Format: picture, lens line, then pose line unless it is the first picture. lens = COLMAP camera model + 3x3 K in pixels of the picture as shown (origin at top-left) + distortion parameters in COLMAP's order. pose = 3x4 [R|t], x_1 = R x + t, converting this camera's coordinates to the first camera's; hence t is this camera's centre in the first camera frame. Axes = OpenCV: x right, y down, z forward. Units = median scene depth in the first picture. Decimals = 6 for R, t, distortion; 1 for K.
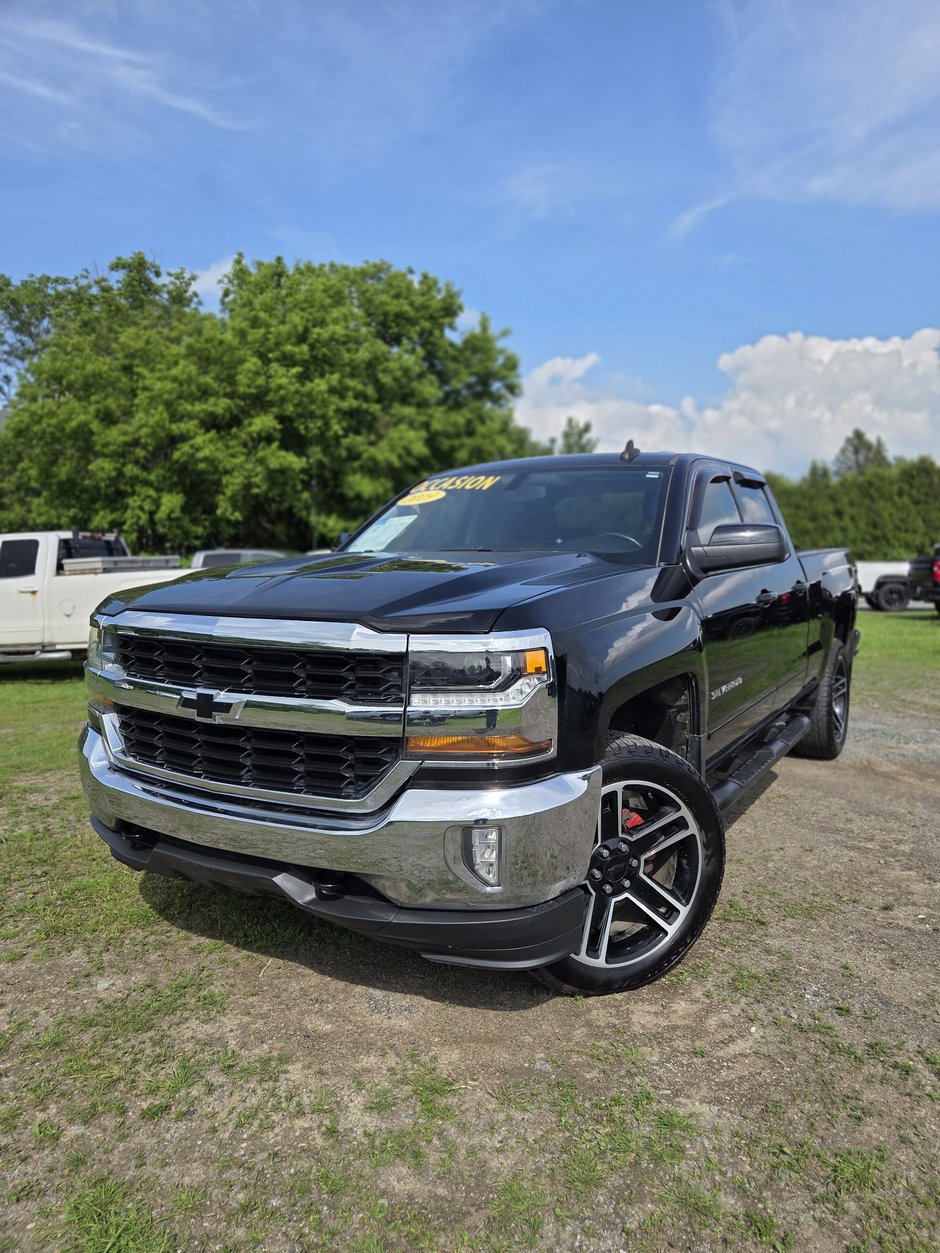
lens RADIAL K [[856.8, 0, 479.7], [0, 856.8, 609.4], [0, 0, 1]] dist [0.069850, -0.052880]
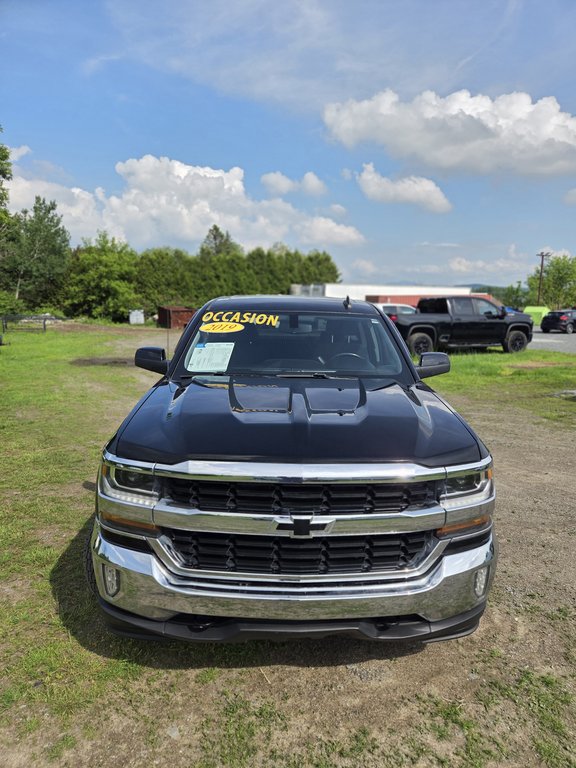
lens RADIAL K [[525.7, 0, 298.3], [0, 525.7, 379.7], [0, 0, 1]] dist [0.064853, -0.054615]
pose [[0.825759, -0.066314, 0.560111, -0.526936], [0.008143, 0.994362, 0.105722, -0.149751], [-0.563964, -0.082740, 0.821644, 0.194619]]
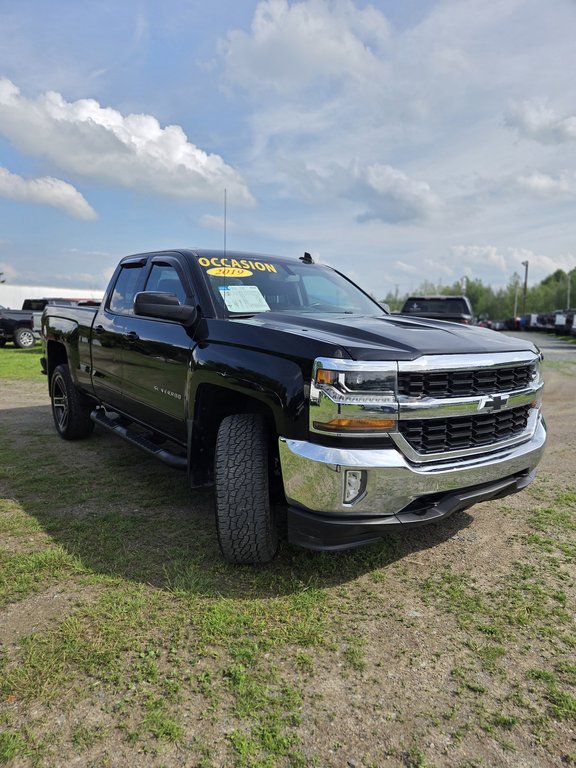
lens RADIAL K [[525.7, 0, 298.3], [0, 525.7, 379.7], [0, 0, 1]] dist [0.064853, -0.054615]
pose [[0.326438, -0.099482, 0.939969, -0.970474], [0.028925, 0.995032, 0.095265, -0.035159], [-0.944776, -0.003910, 0.327694, 0.676072]]
